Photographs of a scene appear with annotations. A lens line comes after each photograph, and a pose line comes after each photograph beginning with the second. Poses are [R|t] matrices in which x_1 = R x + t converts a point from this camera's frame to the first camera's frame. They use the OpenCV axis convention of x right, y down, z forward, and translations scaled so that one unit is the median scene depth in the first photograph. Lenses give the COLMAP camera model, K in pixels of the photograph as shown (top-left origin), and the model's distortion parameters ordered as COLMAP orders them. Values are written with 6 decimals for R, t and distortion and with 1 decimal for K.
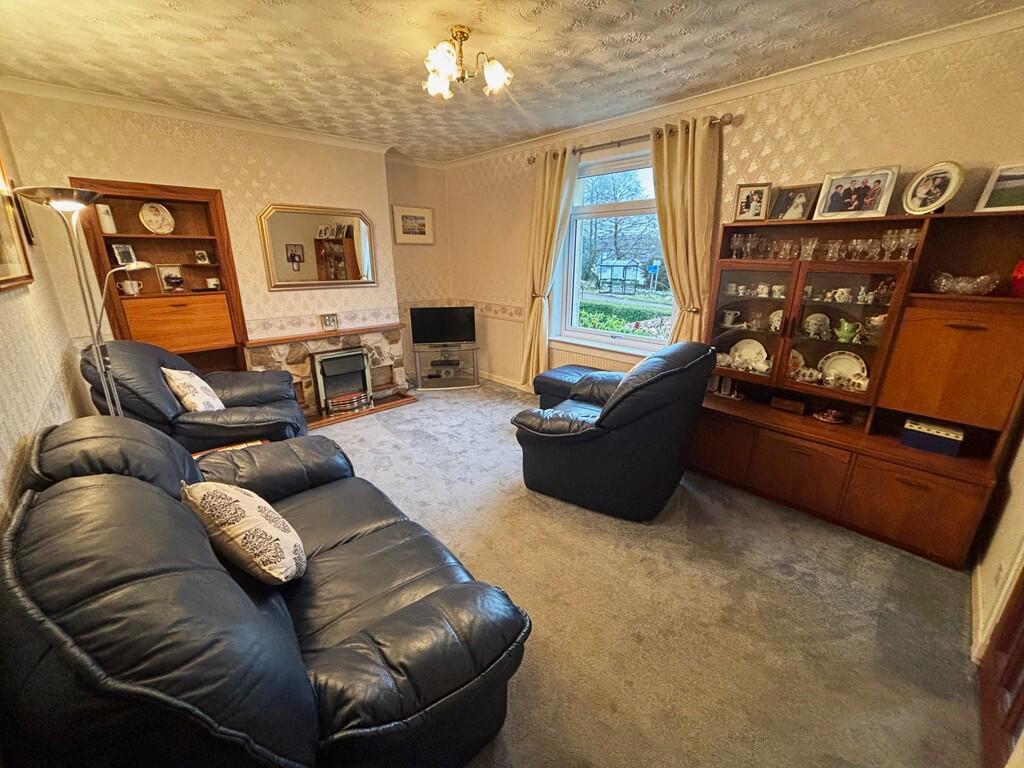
lens RADIAL K [[413.1, 0, 515.7], [0, 413.1, 385.1], [0, 0, 1]] dist [0.000446, -0.000810]
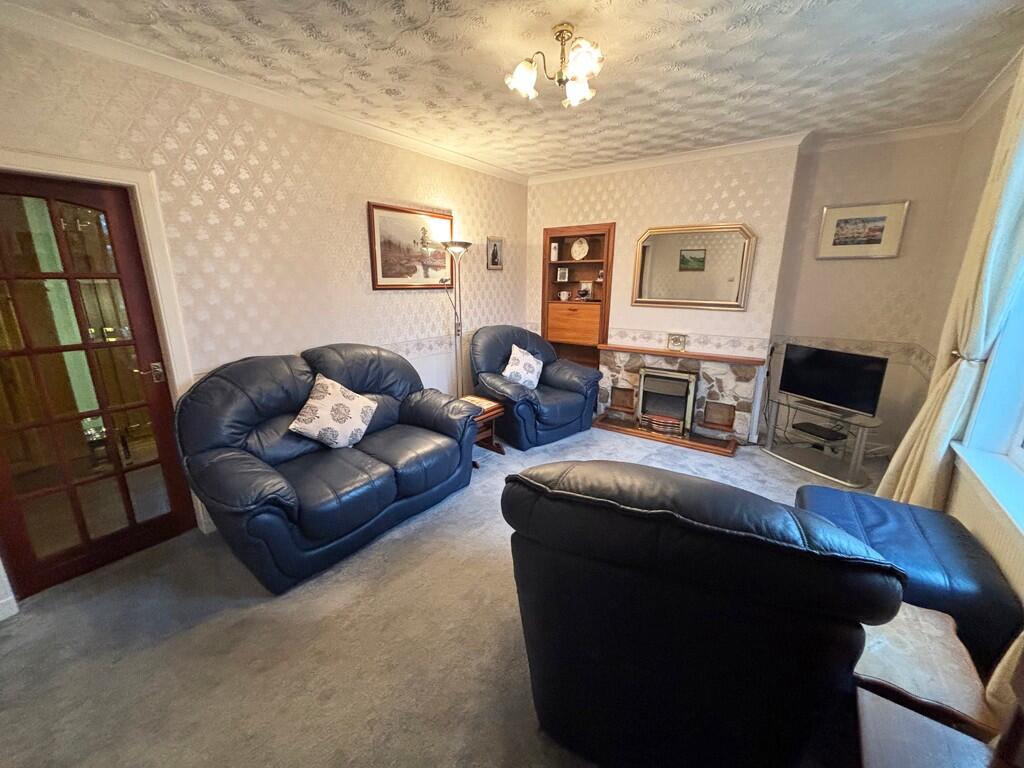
lens RADIAL K [[413.1, 0, 514.5], [0, 413.1, 380.8], [0, 0, 1]] dist [0.000446, -0.000810]
pose [[0.191237, 0.238481, -0.952132, 0.409059], [-0.294655, 0.939243, 0.176070, -0.117880], [0.936273, 0.246879, 0.249888, 0.395860]]
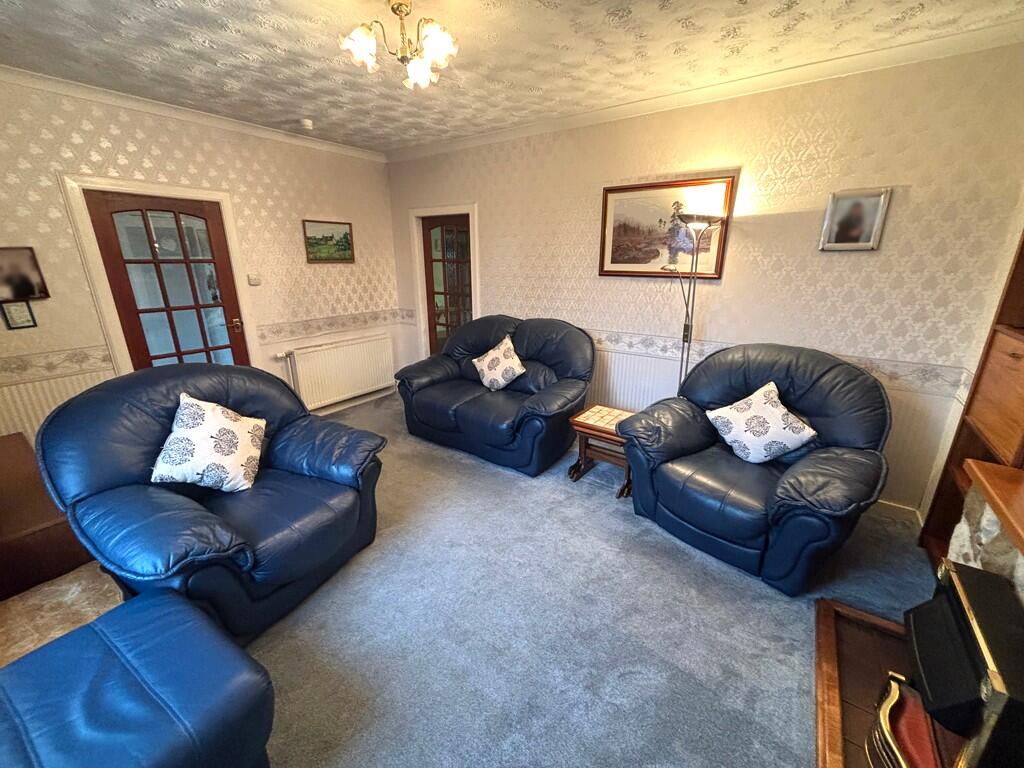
lens RADIAL K [[413.1, 0, 510.4], [0, 413.1, 382.7], [0, 0, 1]] dist [0.000446, -0.000810]
pose [[-0.982314, 0.048313, -0.180901, -0.057042], [-0.060898, 0.831178, 0.552662, -0.304171], [0.177062, 0.553904, -0.813535, 0.978318]]
